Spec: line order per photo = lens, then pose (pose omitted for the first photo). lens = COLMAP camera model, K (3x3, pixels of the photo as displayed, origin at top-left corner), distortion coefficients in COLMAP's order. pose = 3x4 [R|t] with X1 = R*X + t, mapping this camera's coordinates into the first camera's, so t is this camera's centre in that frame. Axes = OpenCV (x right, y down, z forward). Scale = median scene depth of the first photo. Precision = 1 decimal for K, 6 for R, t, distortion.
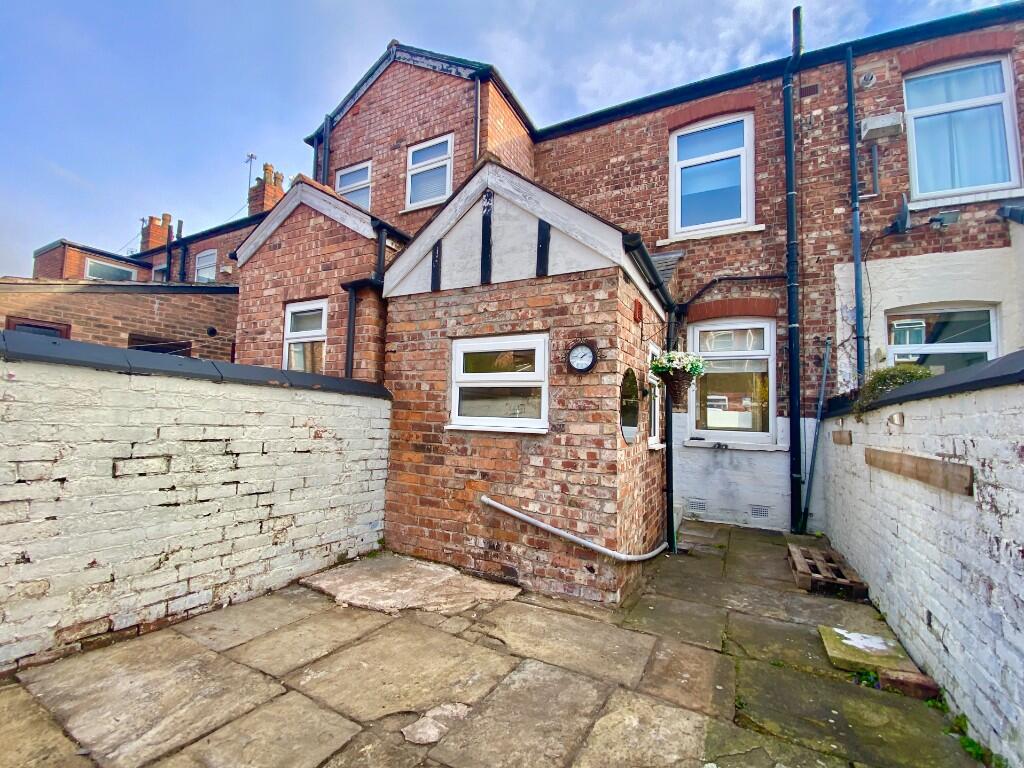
lens RADIAL K [[419.8, 0, 516.9], [0, 419.8, 383.2], [0, 0, 1]] dist [0.022259, -0.017275]
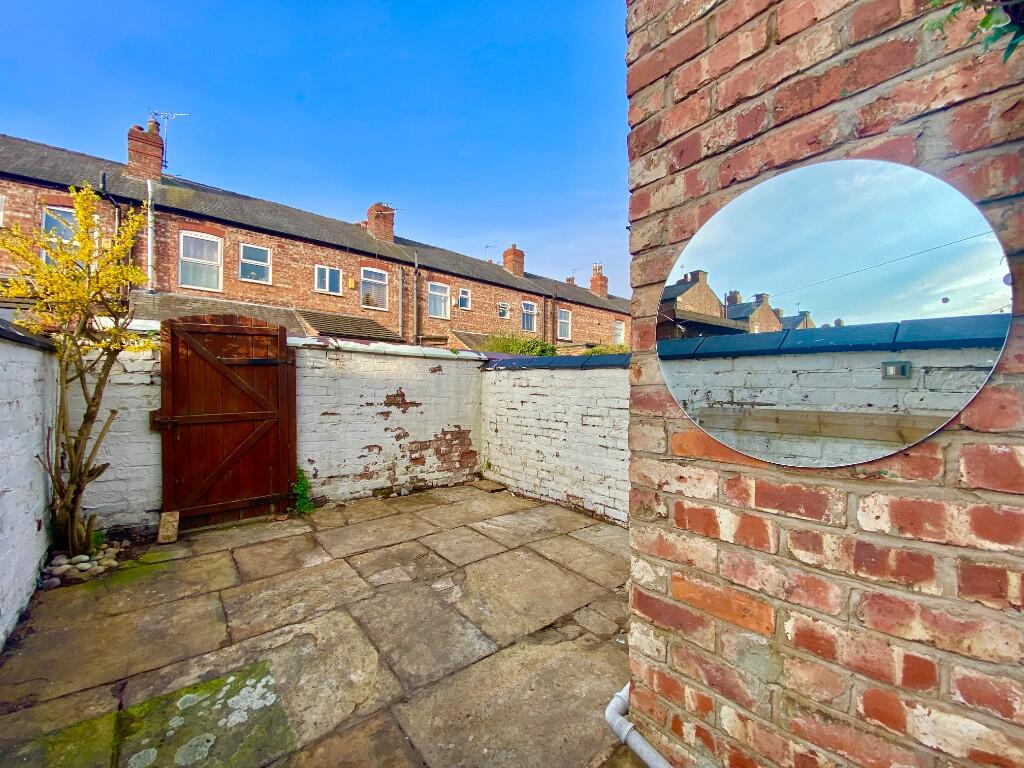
lens RADIAL K [[419.8, 0, 516.9], [0, 419.8, 383.2], [0, 0, 1]] dist [0.022259, -0.017275]
pose [[-0.371750, -0.046077, -0.927189, 0.968238], [0.056410, 0.995801, -0.072103, 0.171994], [0.926617, -0.079107, -0.367590, 1.568137]]
